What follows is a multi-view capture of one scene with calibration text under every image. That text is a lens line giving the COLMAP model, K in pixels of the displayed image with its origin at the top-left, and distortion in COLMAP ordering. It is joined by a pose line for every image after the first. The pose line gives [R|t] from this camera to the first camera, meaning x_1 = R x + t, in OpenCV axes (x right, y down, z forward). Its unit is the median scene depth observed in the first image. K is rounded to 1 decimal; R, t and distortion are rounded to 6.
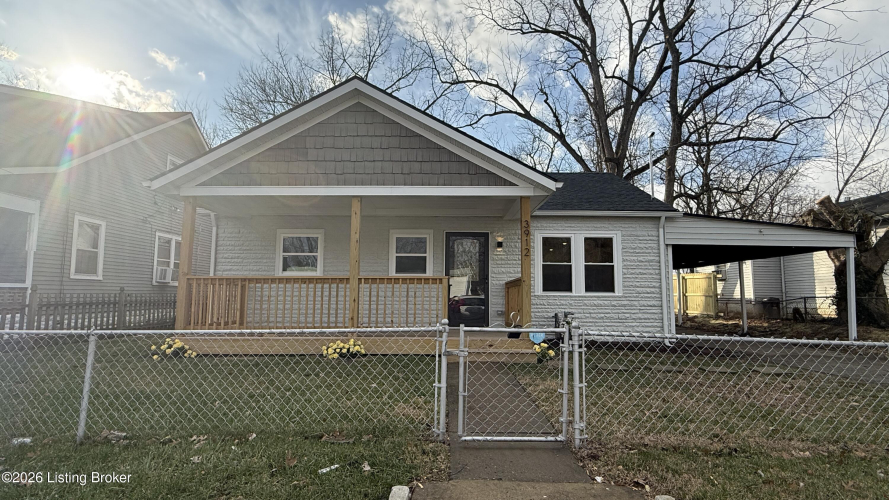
lens RADIAL K [[452.5, 0, 444.5], [0, 452.5, 250.0], [0, 0, 1]] dist [-0.000443, -0.000166]
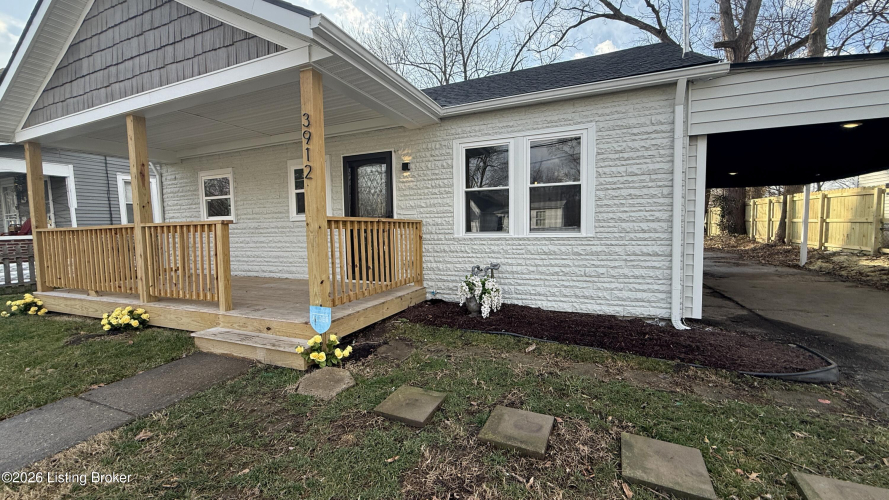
lens RADIAL K [[354.8, 0, 444.5], [0, 354.8, 250.0], [0, 0, 1]] dist [0.002889, -0.000245]
pose [[0.919302, -0.000323, -0.393552, 0.393256], [0.067954, 0.985110, 0.157924, 0.032165], [0.387641, -0.171923, 0.905636, 0.504251]]
